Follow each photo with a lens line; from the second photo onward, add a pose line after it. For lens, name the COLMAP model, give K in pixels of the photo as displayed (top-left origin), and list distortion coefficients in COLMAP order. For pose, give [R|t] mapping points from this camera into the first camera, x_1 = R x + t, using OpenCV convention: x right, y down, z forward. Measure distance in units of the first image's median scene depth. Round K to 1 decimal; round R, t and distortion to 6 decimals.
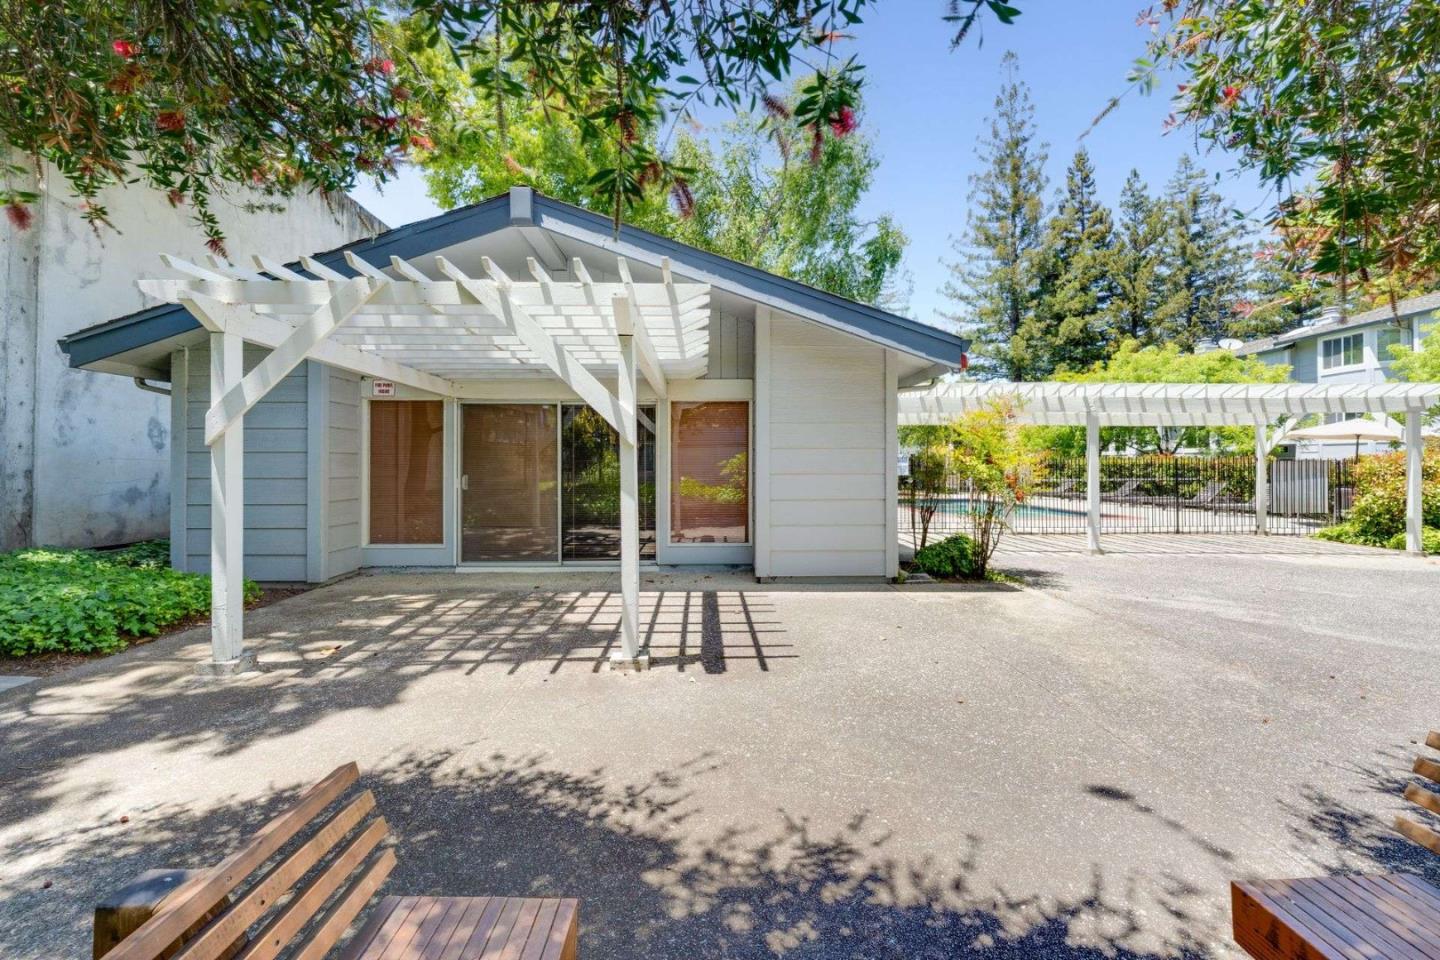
lens RADIAL K [[588.8, 0, 713.8], [0, 588.8, 478.3], [0, 0, 1]] dist [-0.002400, -0.000236]
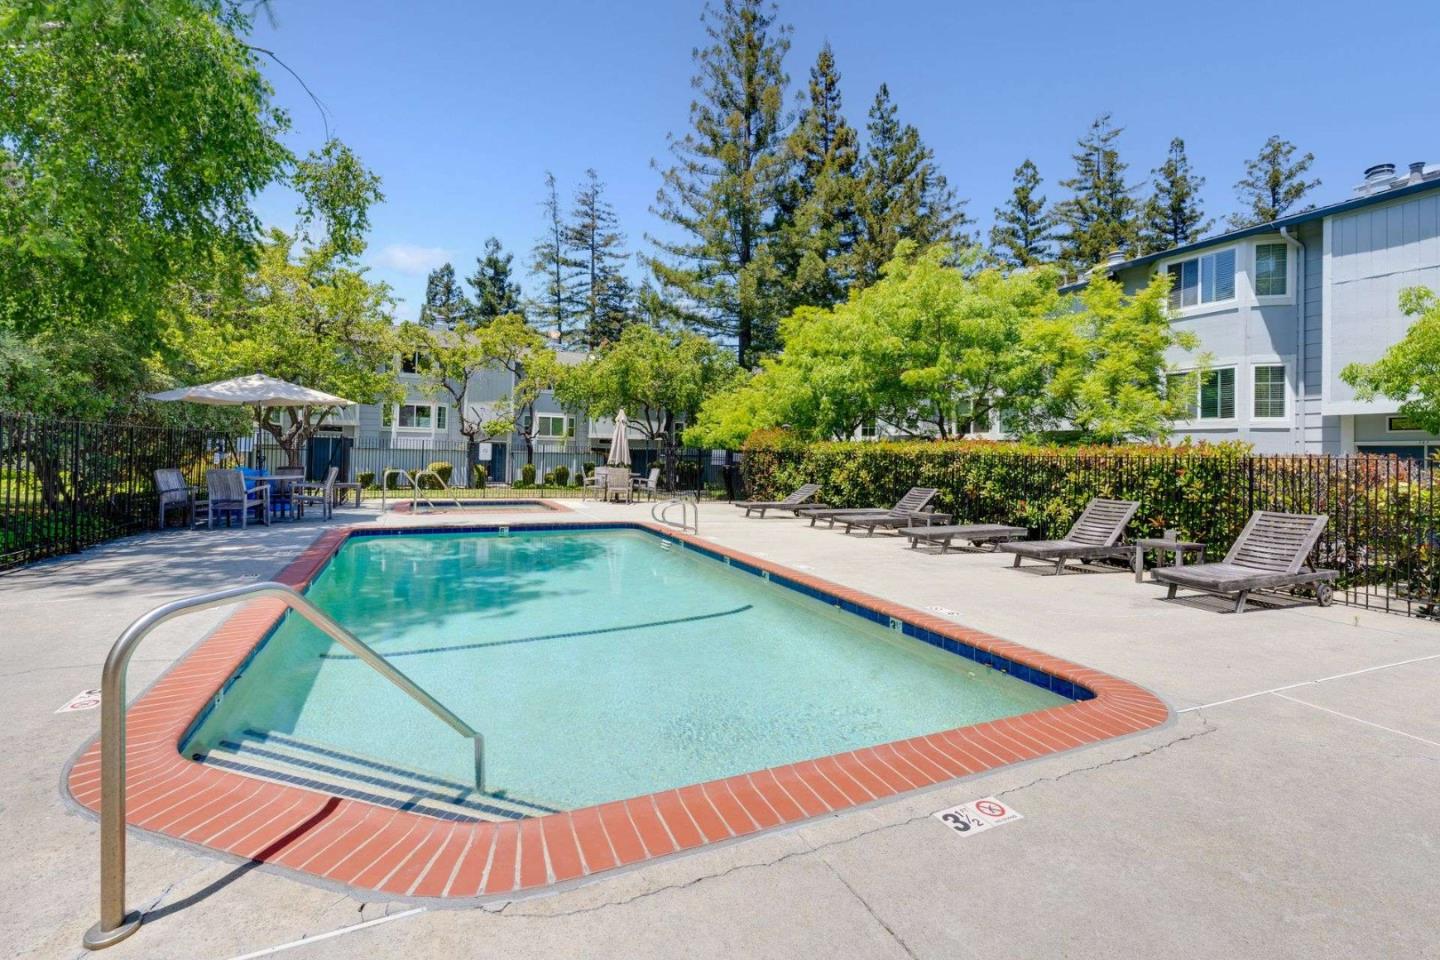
lens RADIAL K [[588.8, 0, 720.1], [0, 588.8, 473.3], [0, 0, 1]] dist [-0.002400, -0.000236]
pose [[0.916580, 0.014746, 0.399578, 0.200139], [-0.020895, 0.999721, 0.011036, -0.005711], [-0.399304, -0.018465, 0.916633, 0.344586]]
